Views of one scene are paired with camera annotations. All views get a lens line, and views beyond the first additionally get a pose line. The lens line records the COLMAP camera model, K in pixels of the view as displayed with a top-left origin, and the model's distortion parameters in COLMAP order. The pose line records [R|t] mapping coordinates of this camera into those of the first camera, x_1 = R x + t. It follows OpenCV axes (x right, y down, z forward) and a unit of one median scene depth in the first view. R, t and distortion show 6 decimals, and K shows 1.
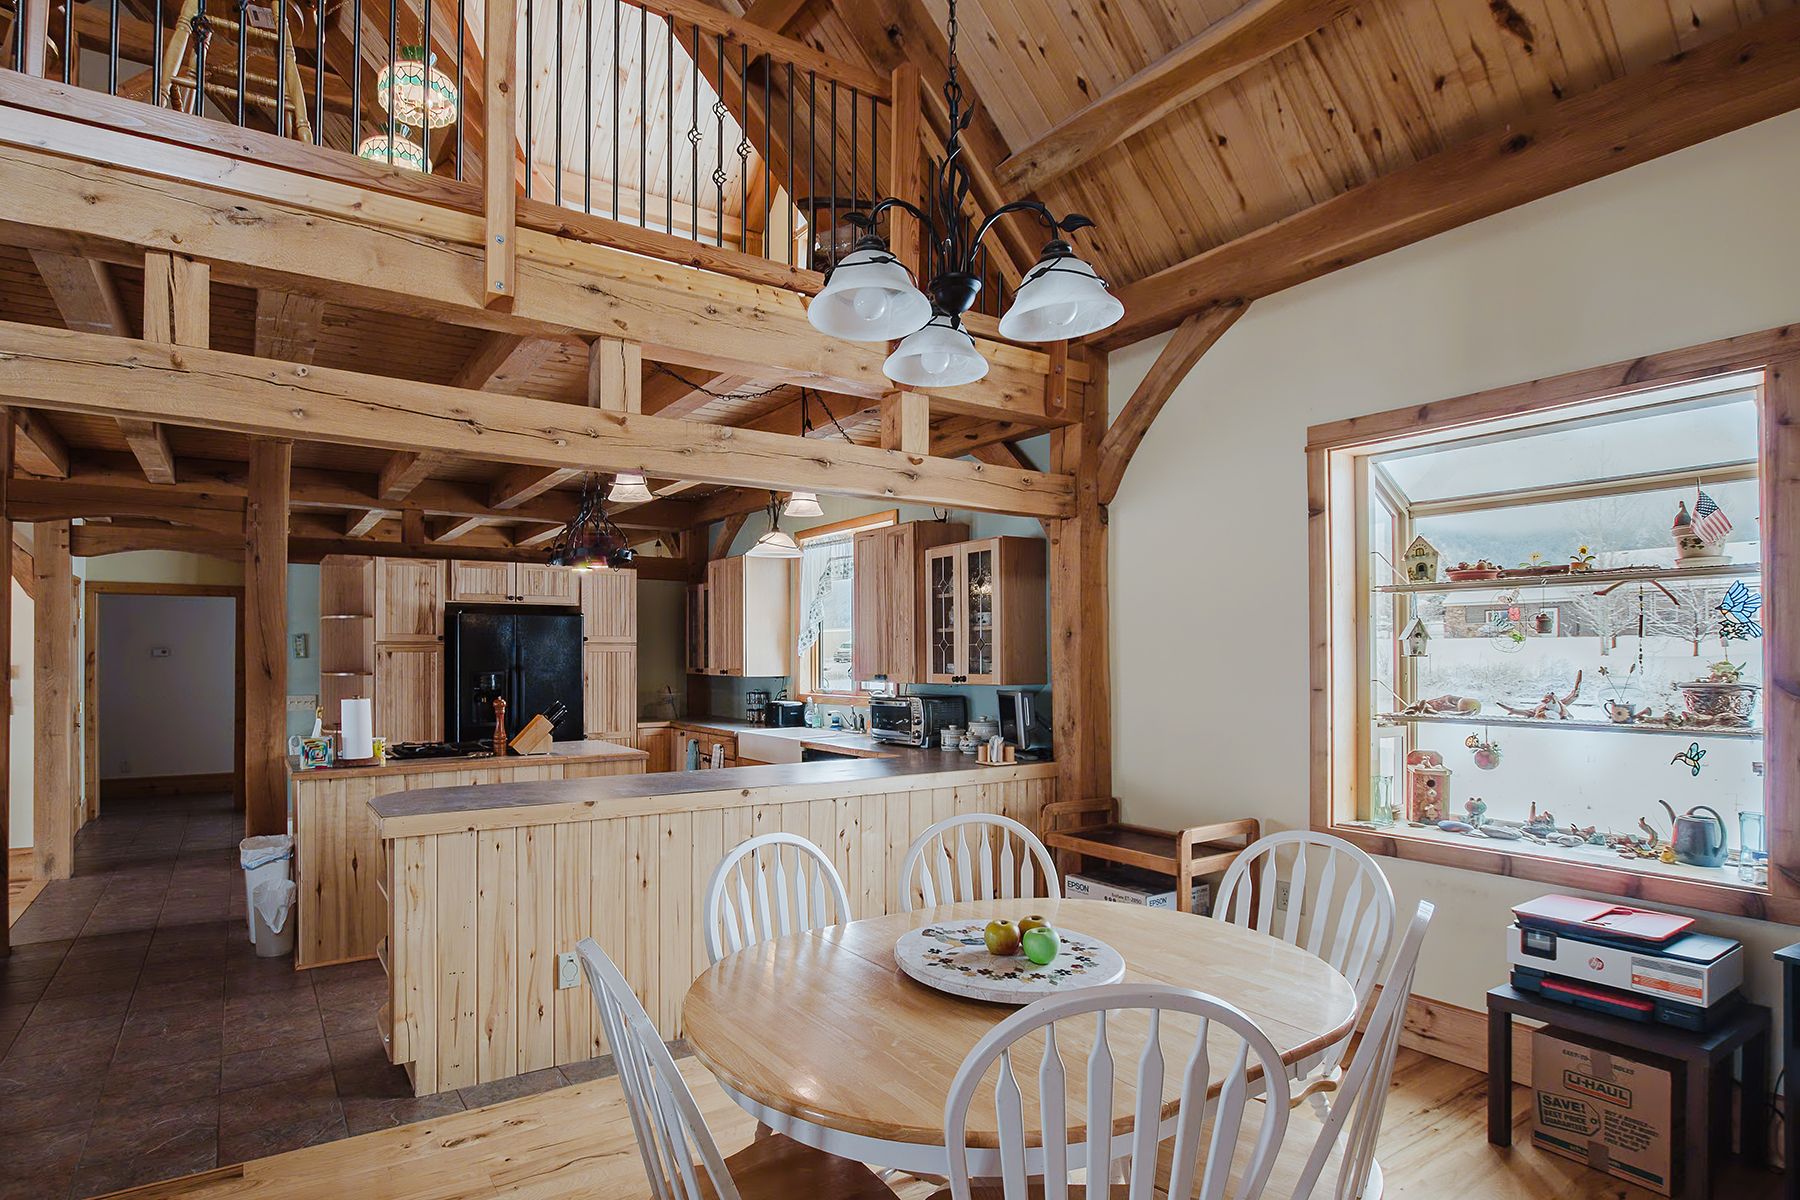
lens RADIAL K [[923.3, 0, 821.6], [0, 923.3, 633.2], [0, 0, 1]] dist [-0.021923, 0.001383]
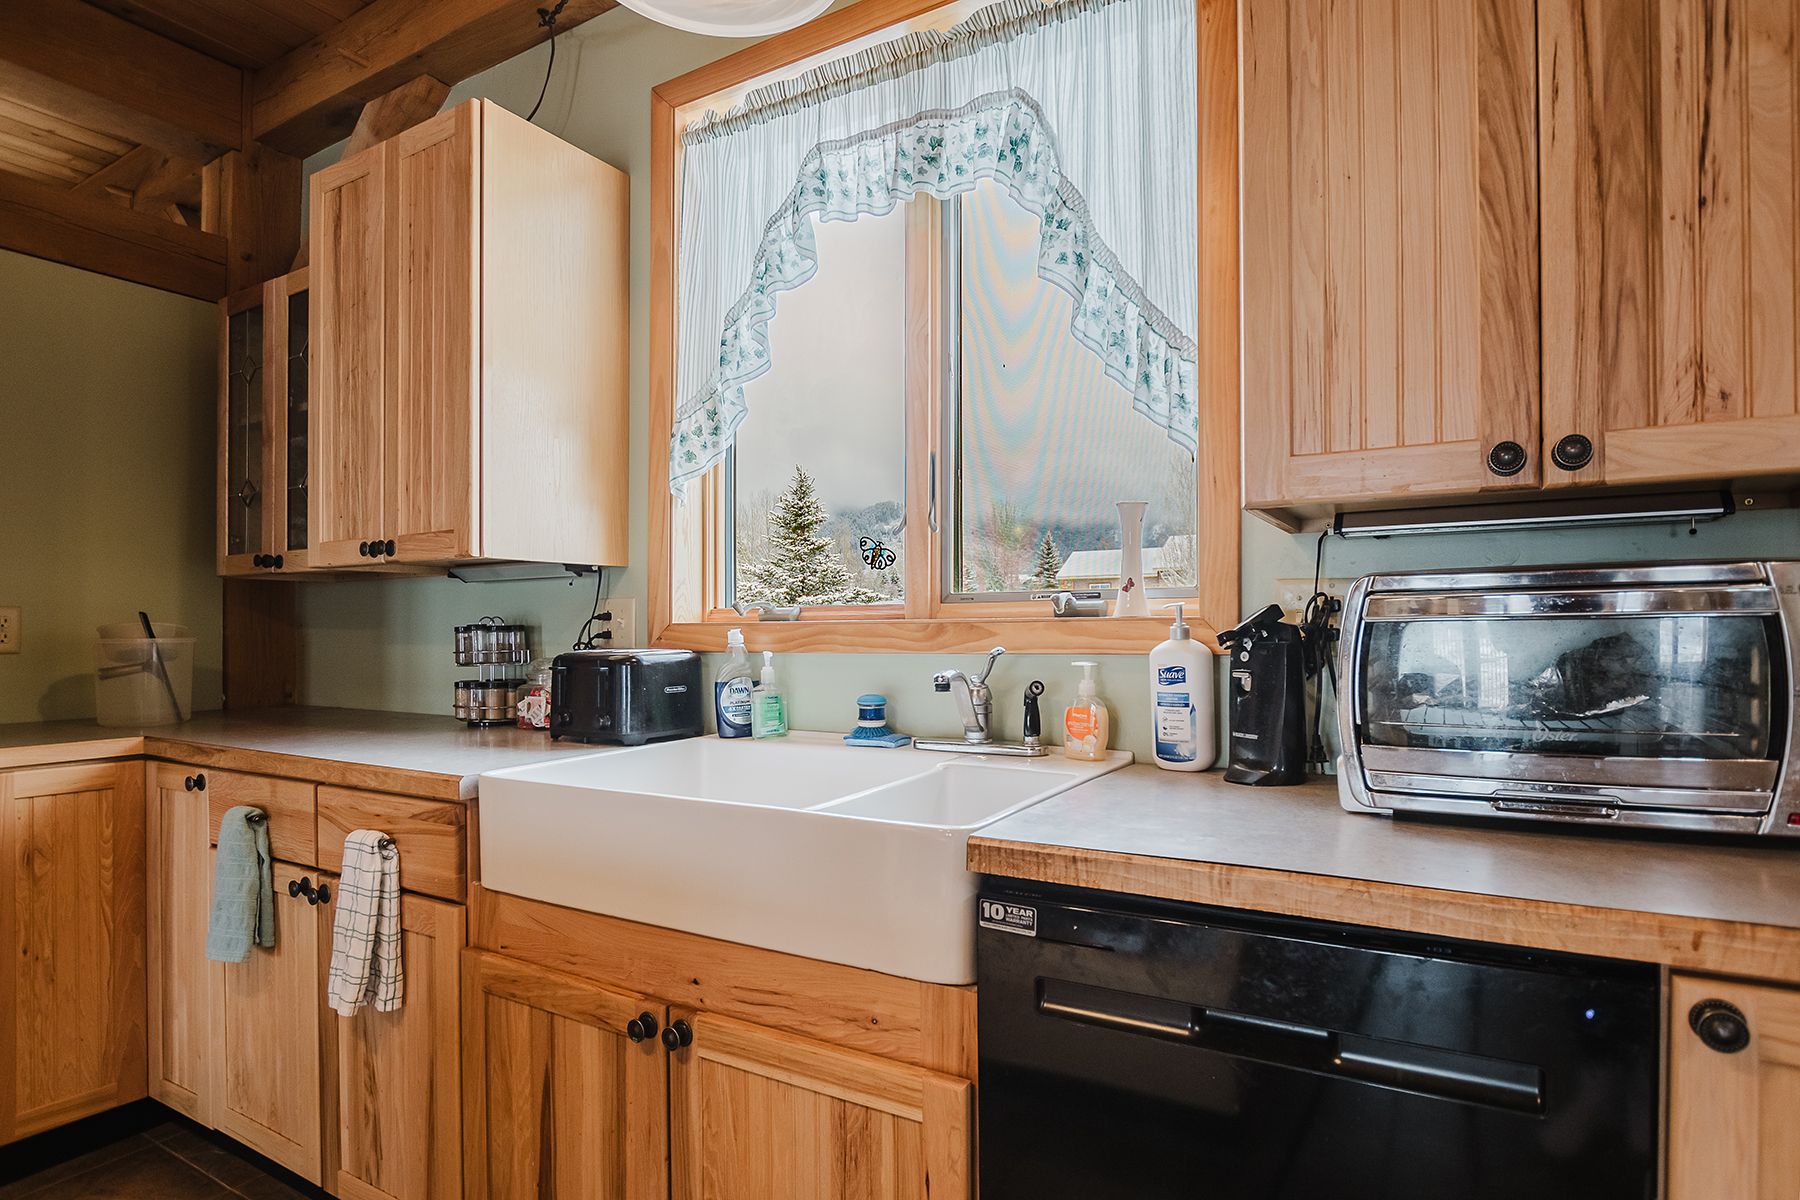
lens RADIAL K [[953.7, 0, 908.1], [0, 953.7, 613.6], [0, 0, 1]] dist [-0.020523, 0.000698]
pose [[0.890559, 0.000903, 0.454866, -0.099553], [-0.005944, 0.999936, 0.009652, 0.061346], [-0.454828, -0.011299, 0.890508, 0.720564]]
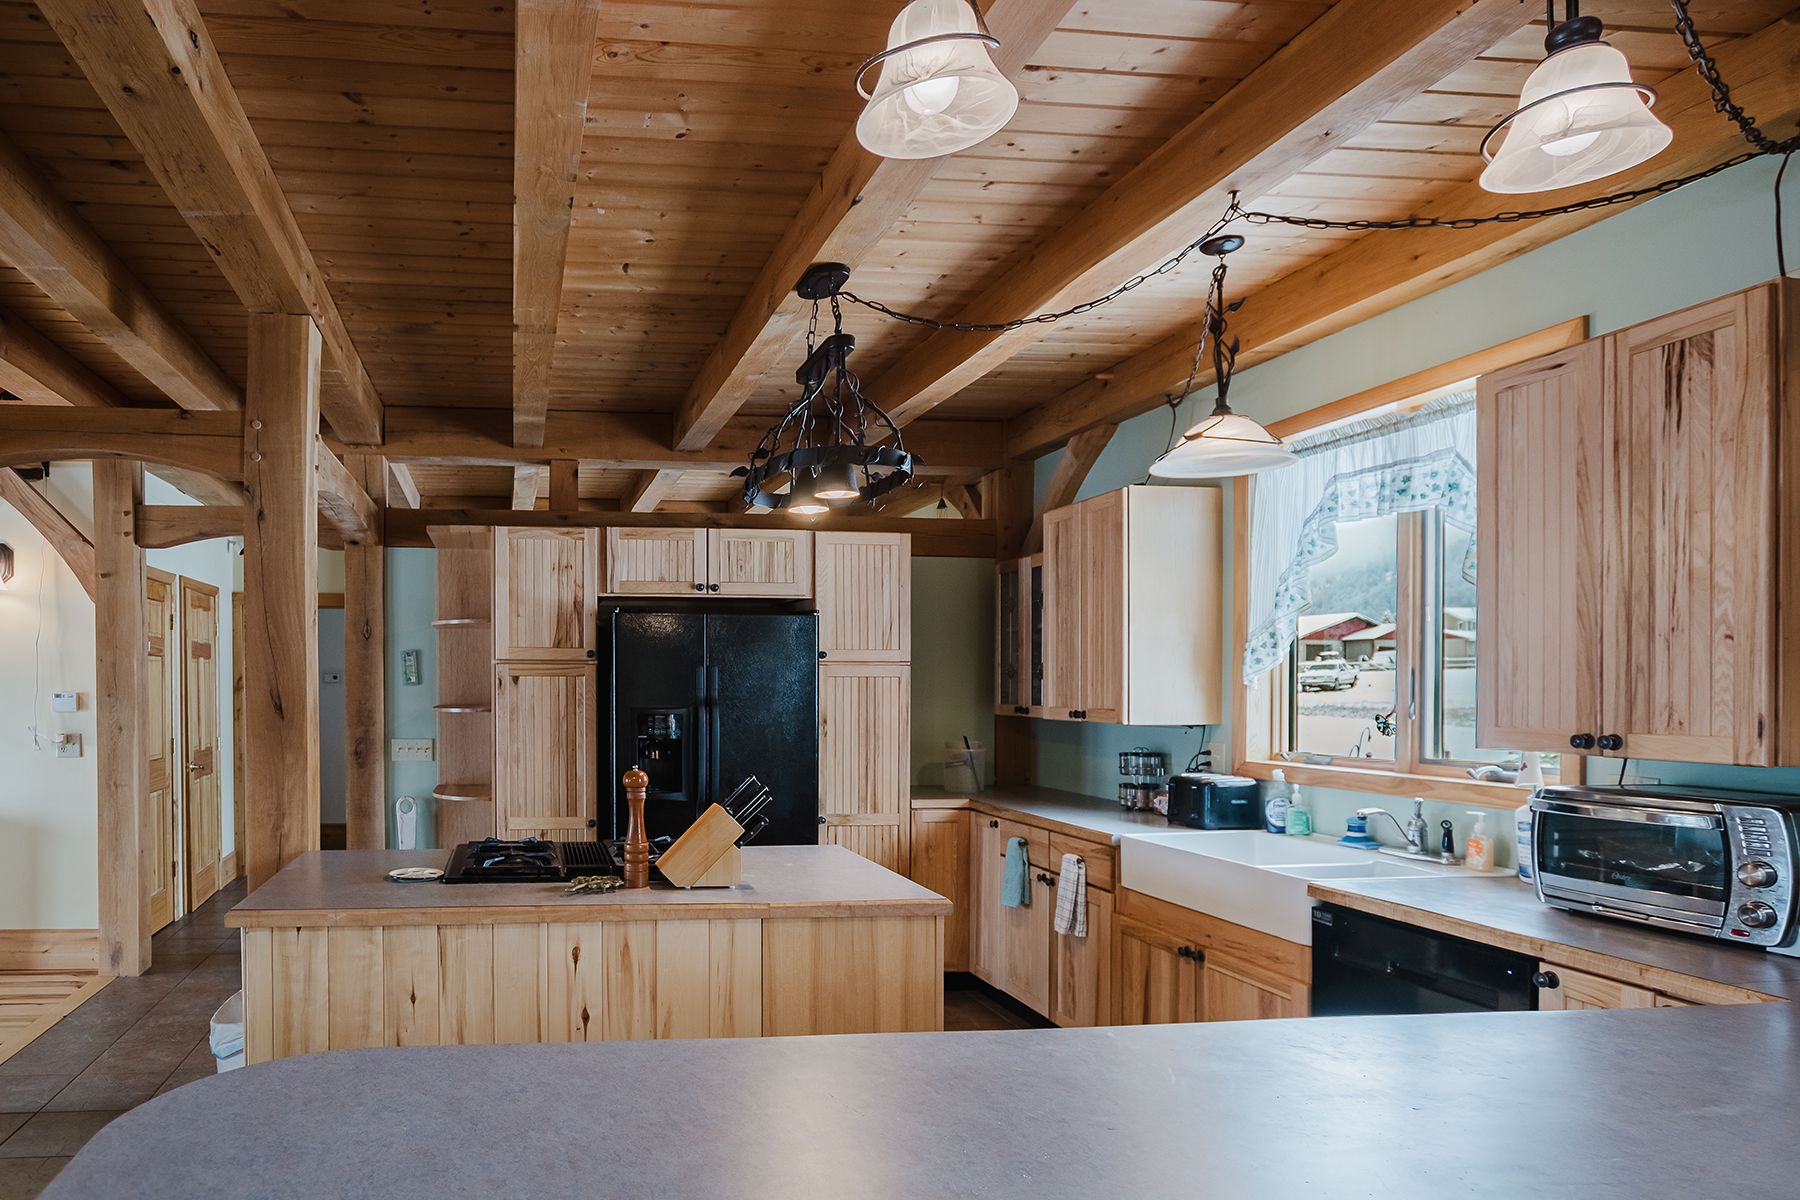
lens RADIAL K [[1025.0, 0, 621.9], [0, 1025.0, 685.1], [0, 0, 1]] dist [-0.021175, 0.002801]
pose [[0.896747, 0.004451, -0.442521, -0.086232], [0.006379, 0.999716, 0.022981, 0.010513], [0.442497, -0.023431, 0.896464, 0.377882]]
